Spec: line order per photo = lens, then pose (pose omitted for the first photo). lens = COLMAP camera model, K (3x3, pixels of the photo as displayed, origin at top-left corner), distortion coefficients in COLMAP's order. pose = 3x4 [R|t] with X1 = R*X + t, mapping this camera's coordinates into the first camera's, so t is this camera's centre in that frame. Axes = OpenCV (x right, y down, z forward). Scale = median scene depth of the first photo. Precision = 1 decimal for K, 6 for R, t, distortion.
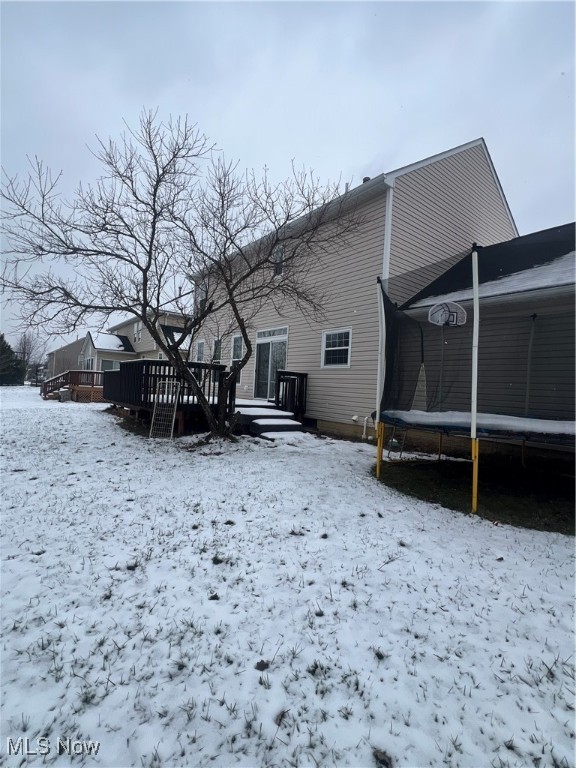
lens RADIAL K [[357.8, 0, 288.0], [0, 357.8, 384.0], [0, 0, 1]] dist [-0.003133, -0.000397]
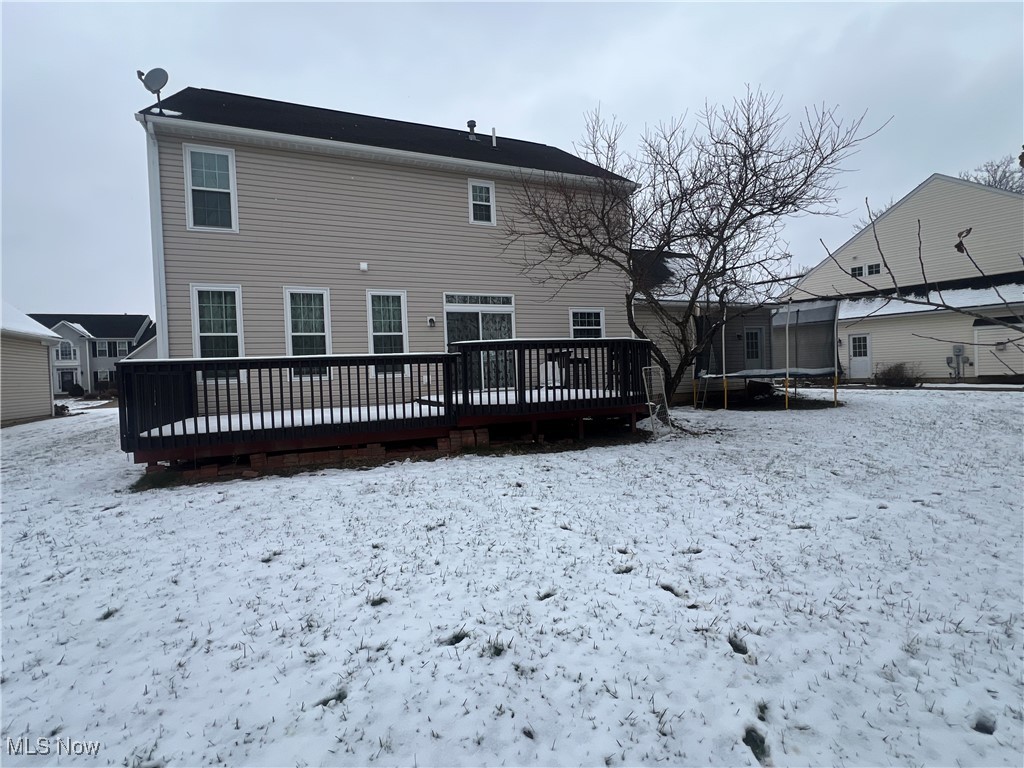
lens RADIAL K [[477.1, 0, 512.0], [0, 477.1, 384.0], [0, 0, 1]] dist [-0.003133, -0.000397]
pose [[0.267712, -0.071702, 0.960827, -1.007524], [0.048861, 0.996954, 0.060784, -0.029843], [-0.962259, 0.030674, 0.270401, 0.715519]]
